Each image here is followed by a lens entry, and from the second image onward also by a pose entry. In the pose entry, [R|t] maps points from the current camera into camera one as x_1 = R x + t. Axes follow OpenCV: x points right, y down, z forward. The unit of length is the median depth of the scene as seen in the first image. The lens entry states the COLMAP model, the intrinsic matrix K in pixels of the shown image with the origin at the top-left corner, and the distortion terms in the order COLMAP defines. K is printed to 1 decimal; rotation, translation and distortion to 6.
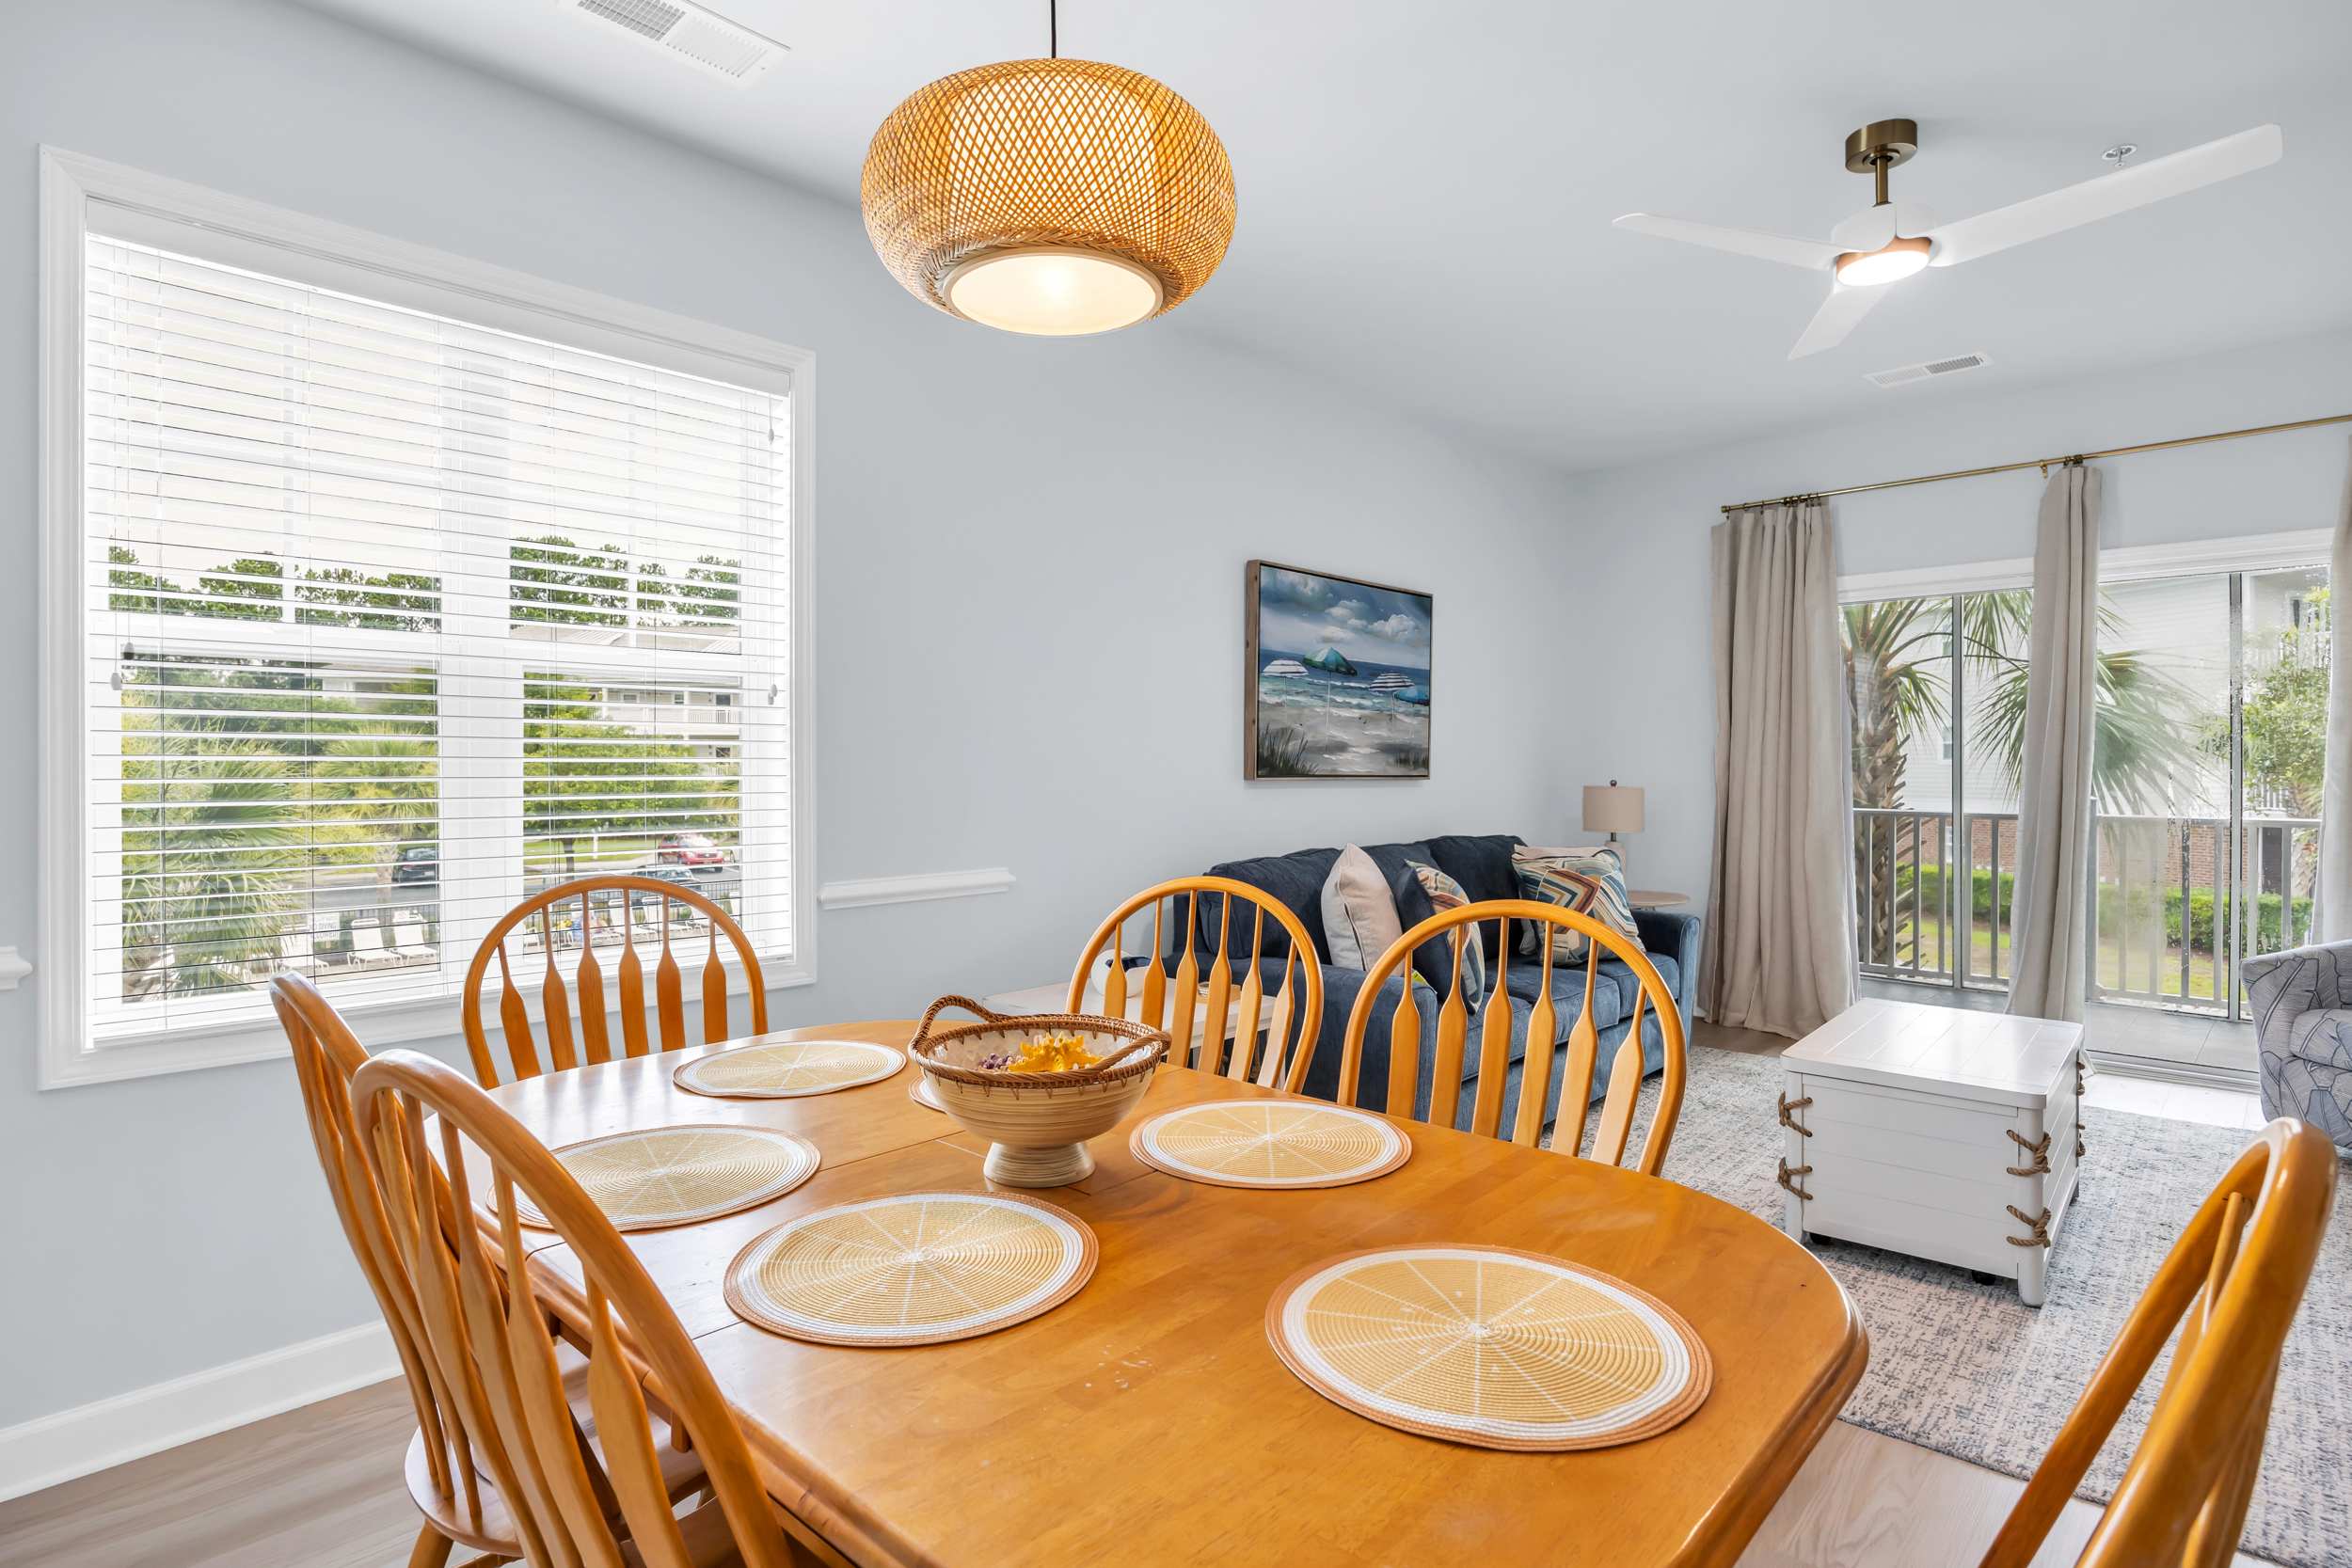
lens RADIAL K [[1194.2, 0, 1157.6], [0, 1194.2, 772.8], [0, 0, 1]] dist [-0.013394, 0.002494]
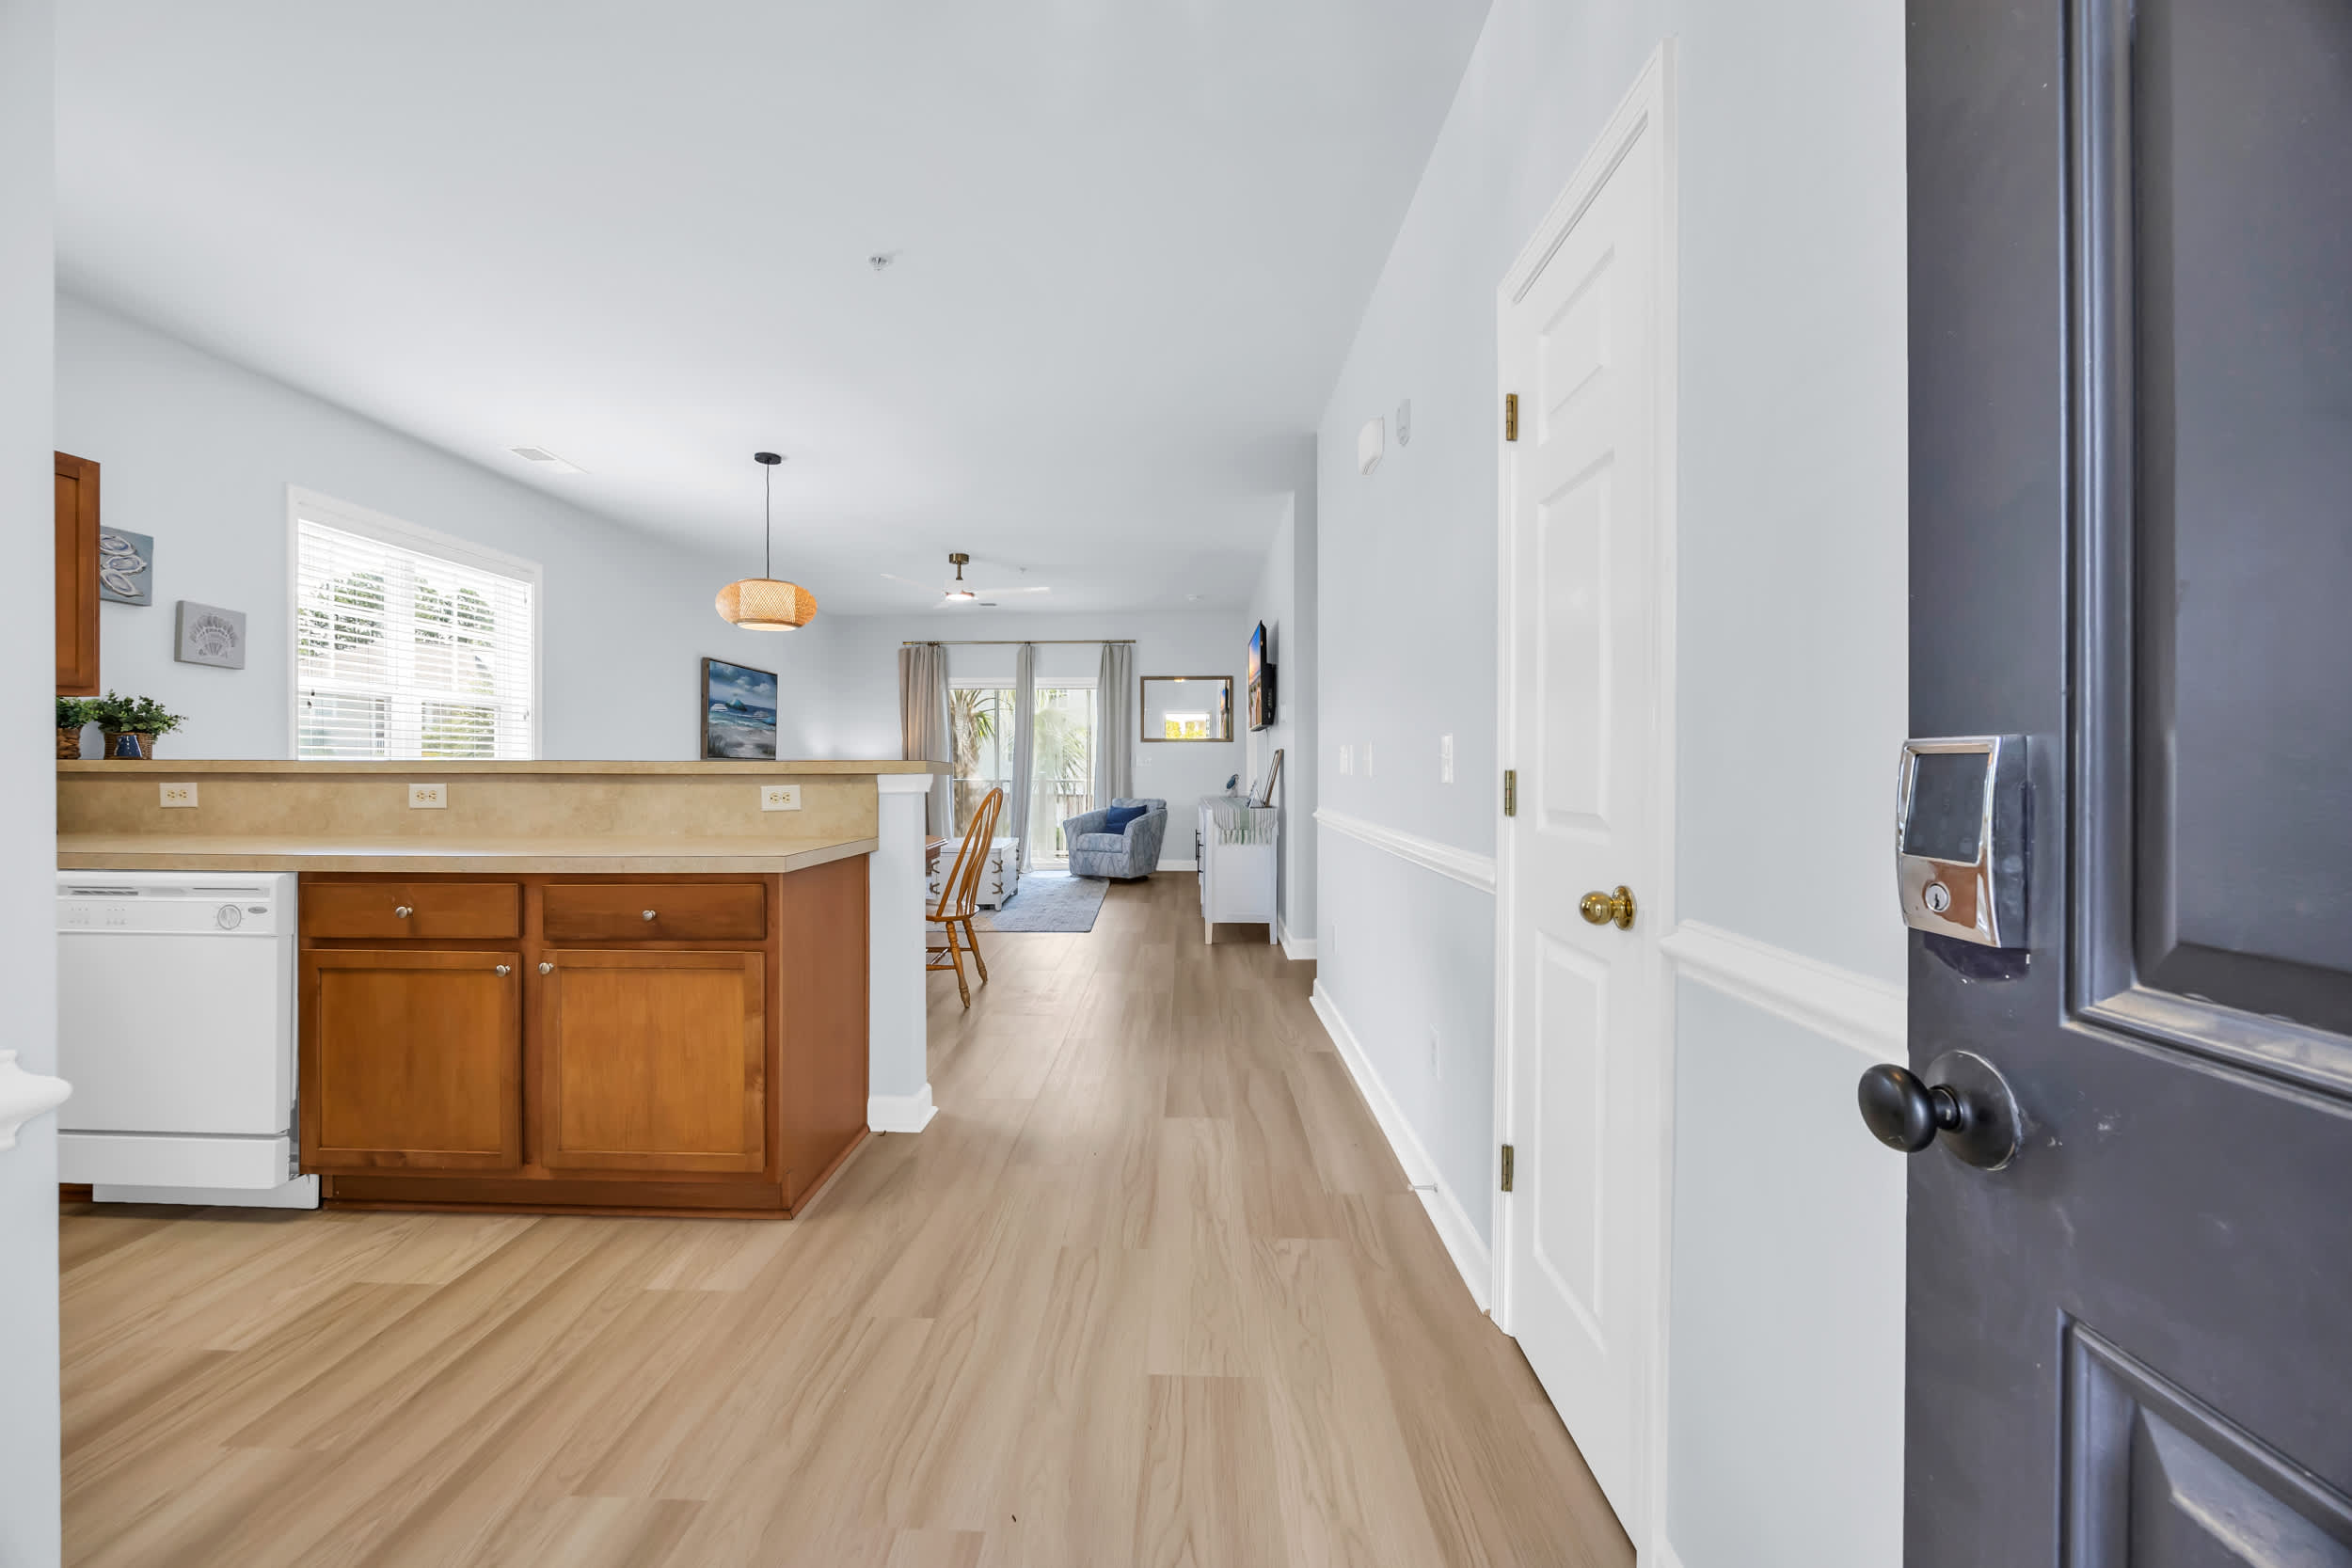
lens RADIAL K [[888.6, 0, 1162.4], [0, 888.6, 767.2], [0, 0, 1]] dist [-0.005767, 0.000692]
pose [[0.733015, 0.001859, 0.680209, -0.403831], [0.002631, 0.999981, -0.005568, 0.032276], [-0.680207, 0.005871, 0.732997, -0.738122]]
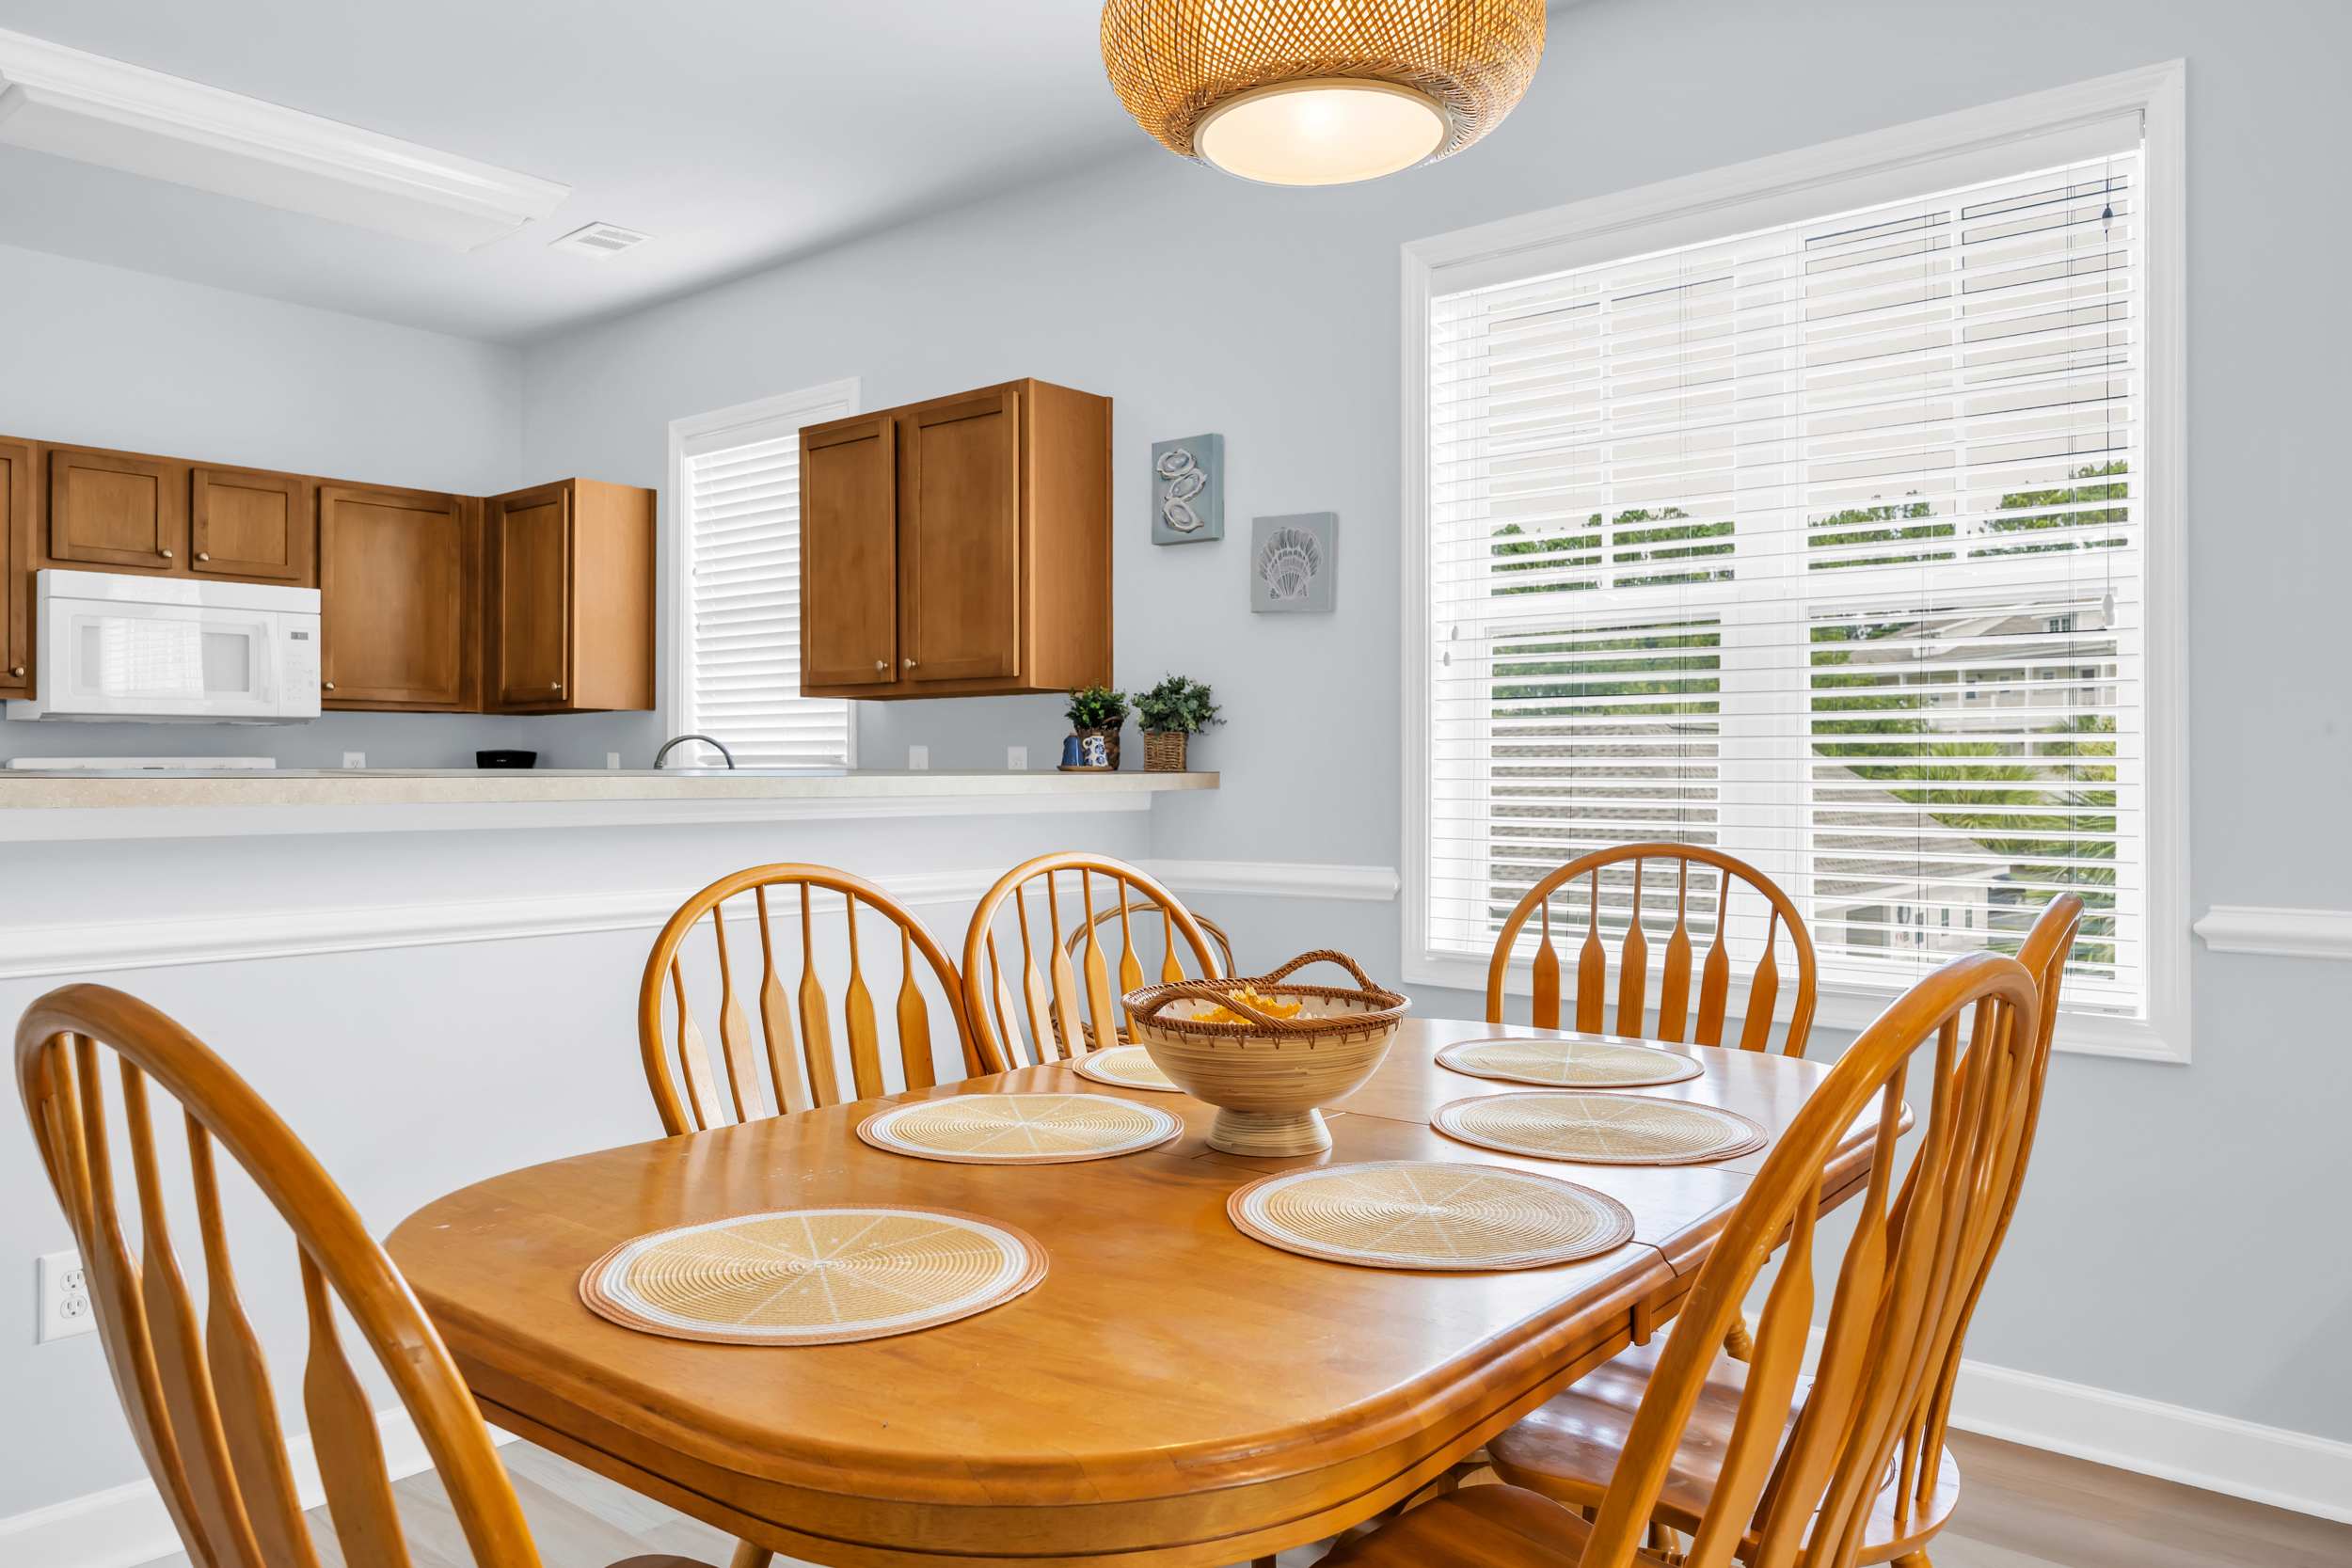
lens RADIAL K [[1648.1, 0, 1142.9], [0, 1648.1, 758.3], [0, 0, 1]] dist [-0.004227, -0.000793]
pose [[0.057461, -0.006475, -0.998327, 0.384539], [-0.008735, 0.999937, -0.006988, 0.019472], [0.998310, 0.009122, 0.057401, 0.287928]]
